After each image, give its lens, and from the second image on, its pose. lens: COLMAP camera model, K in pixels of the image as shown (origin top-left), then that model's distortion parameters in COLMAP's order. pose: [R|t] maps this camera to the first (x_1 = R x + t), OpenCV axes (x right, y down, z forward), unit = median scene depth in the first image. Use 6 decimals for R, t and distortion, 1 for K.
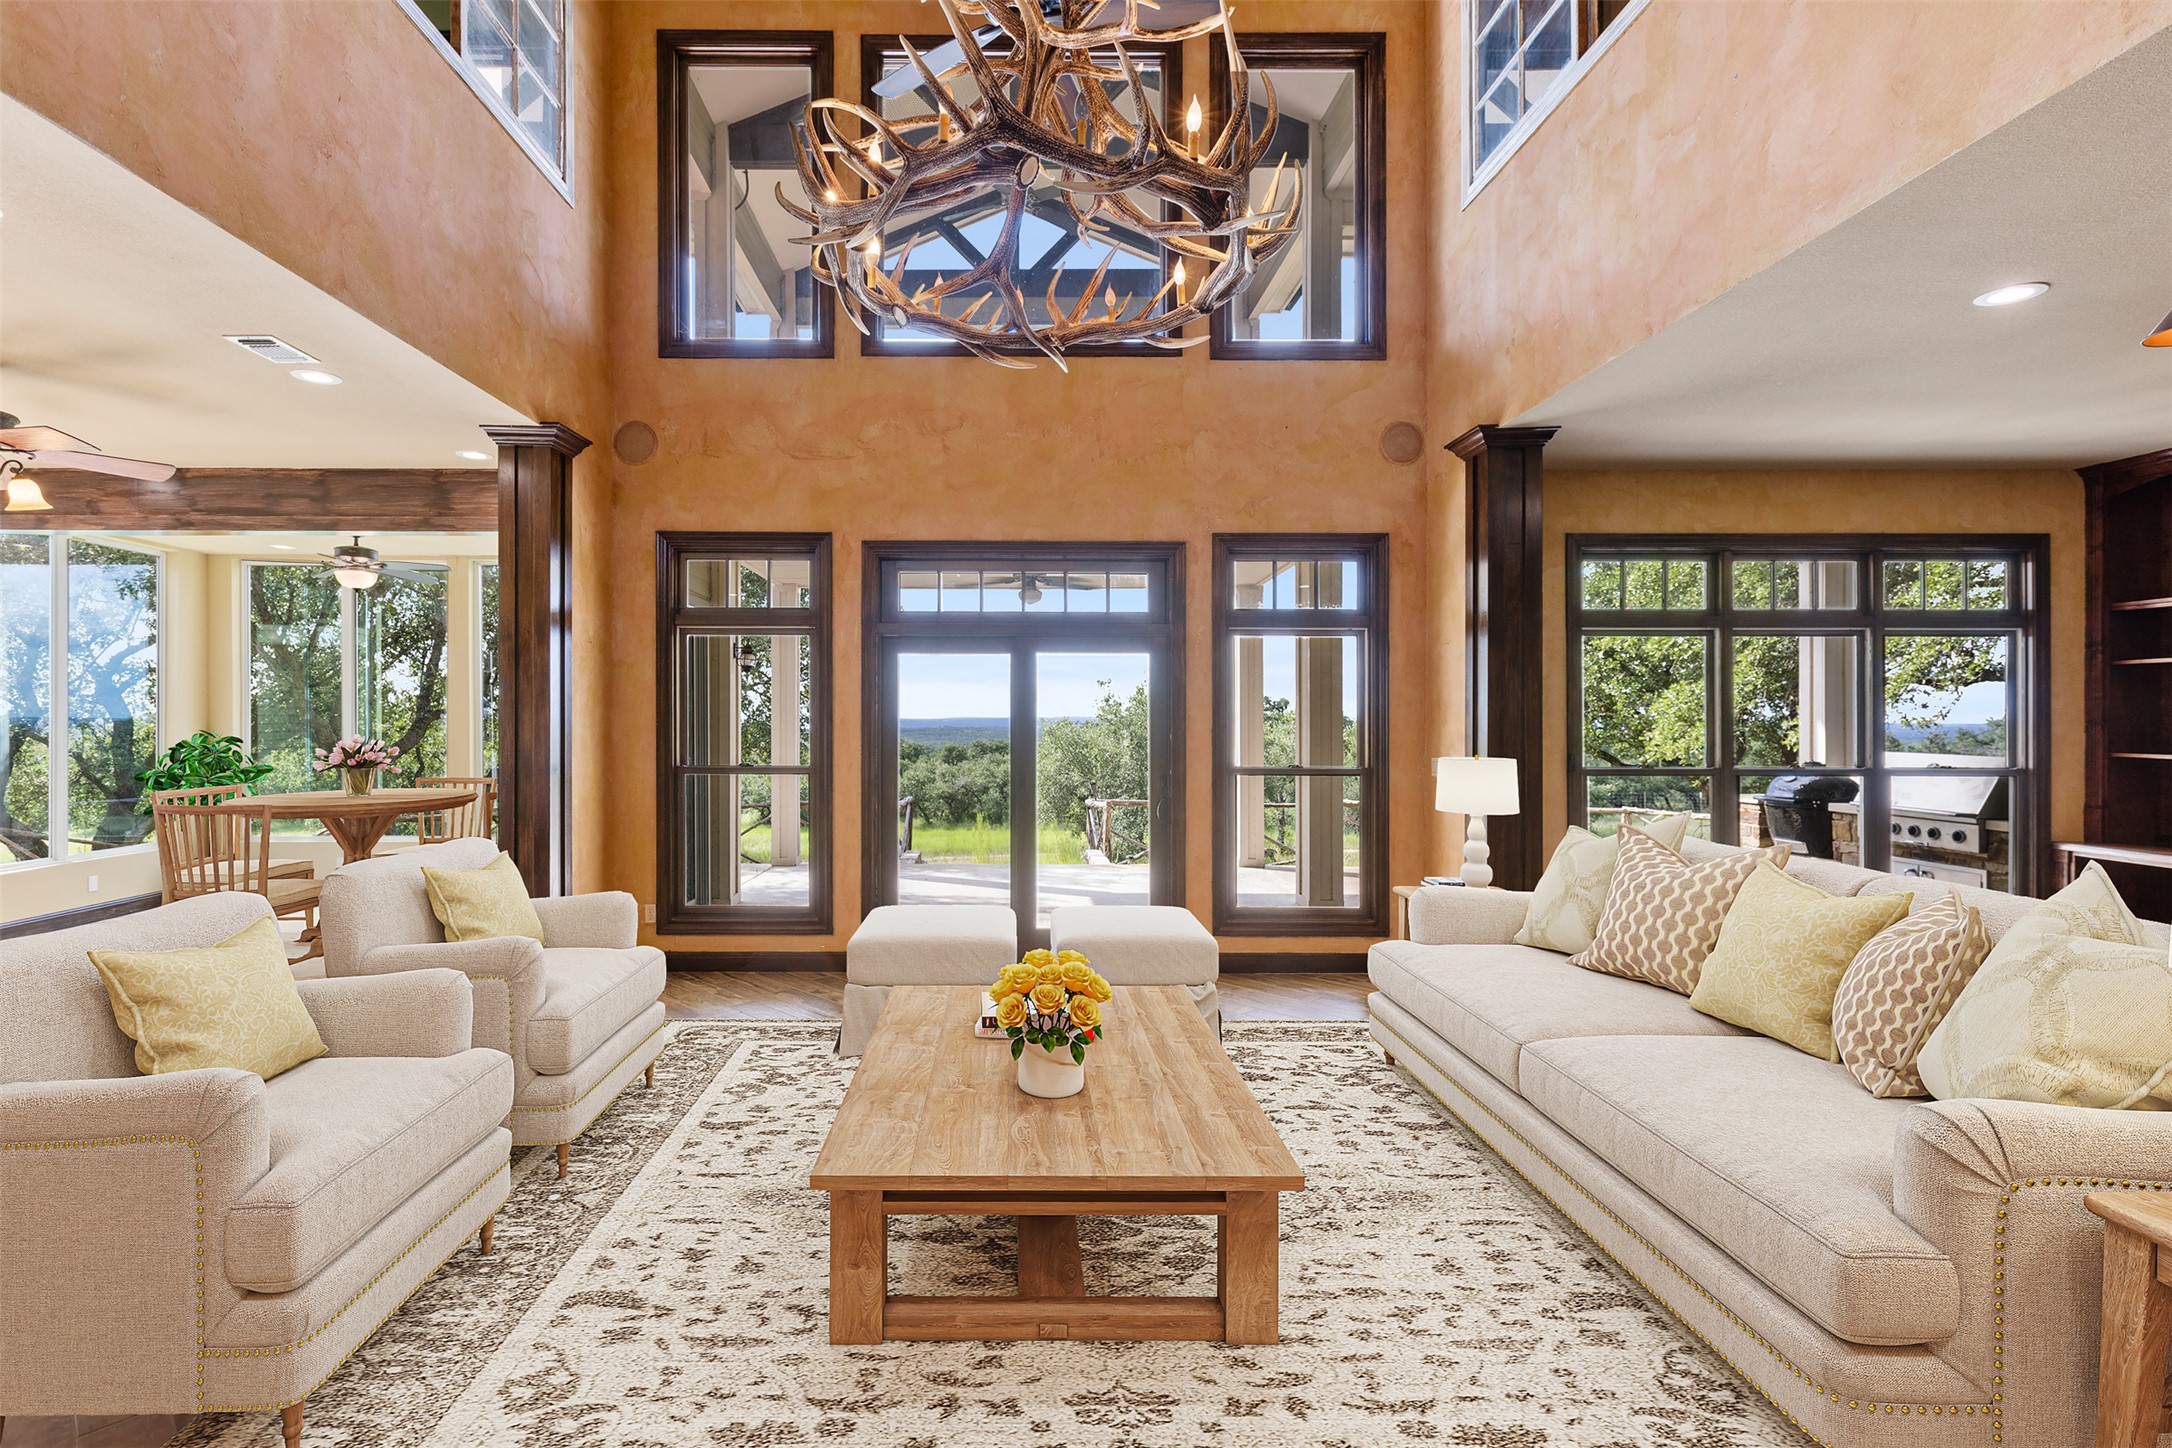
lens RADIAL K [[1076.9, 0, 1086.0], [0, 1076.9, 724.0], [0, 0, 1]] dist [-0.004639, -0.001935]
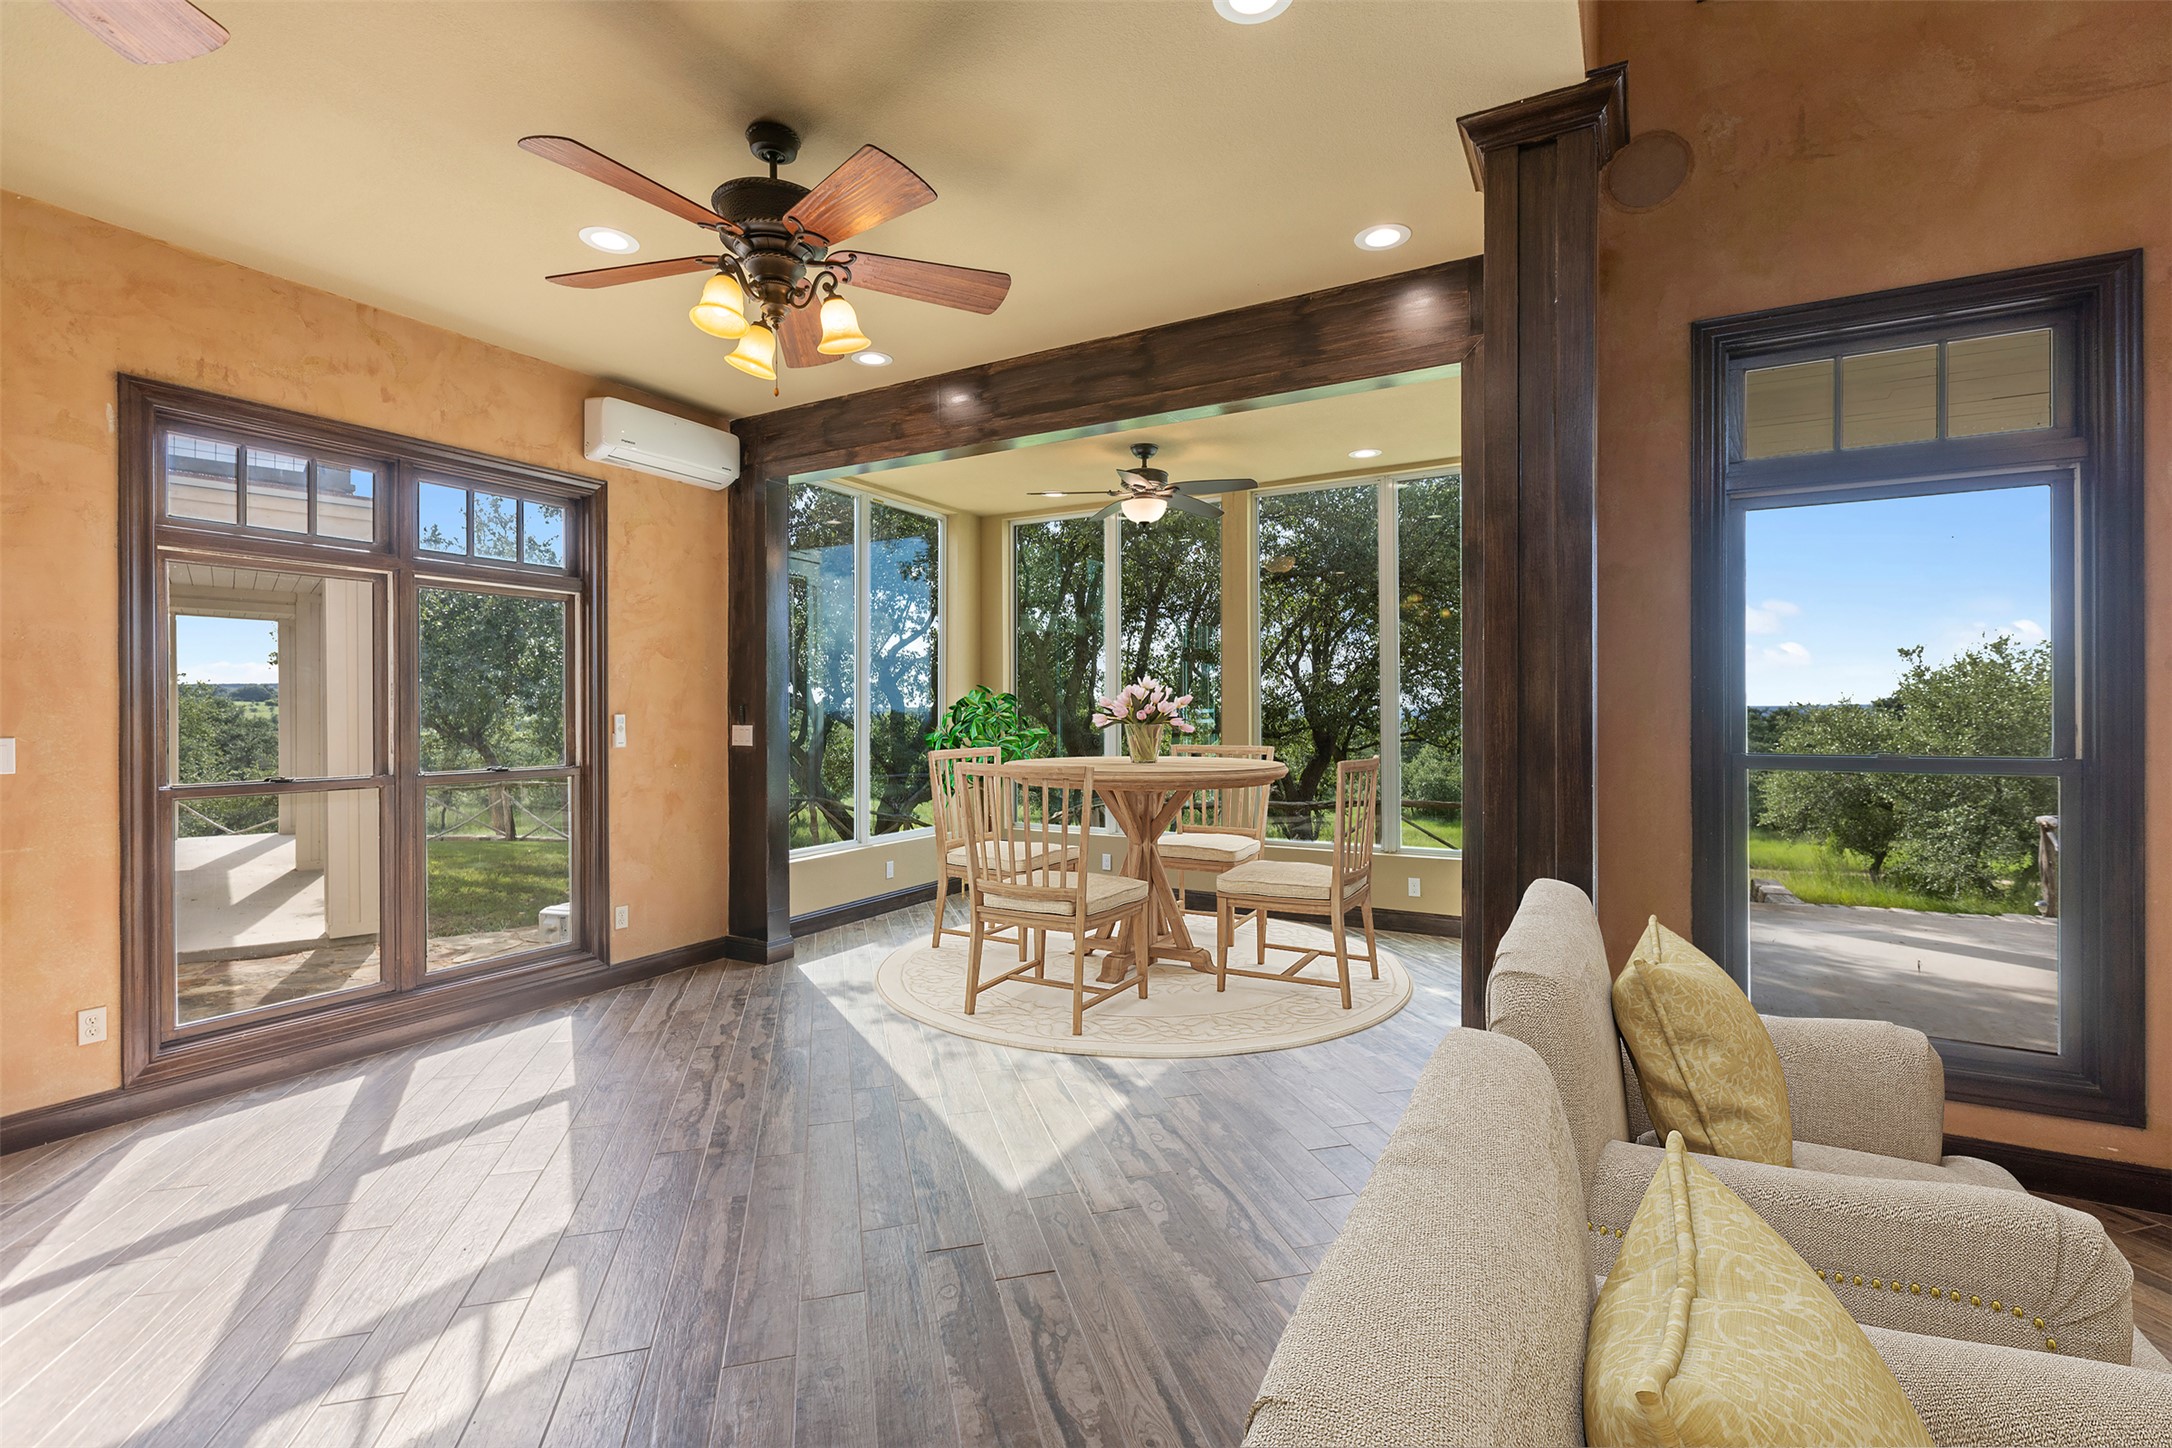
lens RADIAL K [[1076.9, 0, 1086.0], [0, 1076.9, 724.0], [0, 0, 1]] dist [-0.004639, -0.001935]
pose [[0.852598, 0.003246, -0.522557, -0.369051], [0.001430, 0.999962, 0.008546, 0.018968], [0.522565, -0.008034, 0.852562, 0.366376]]
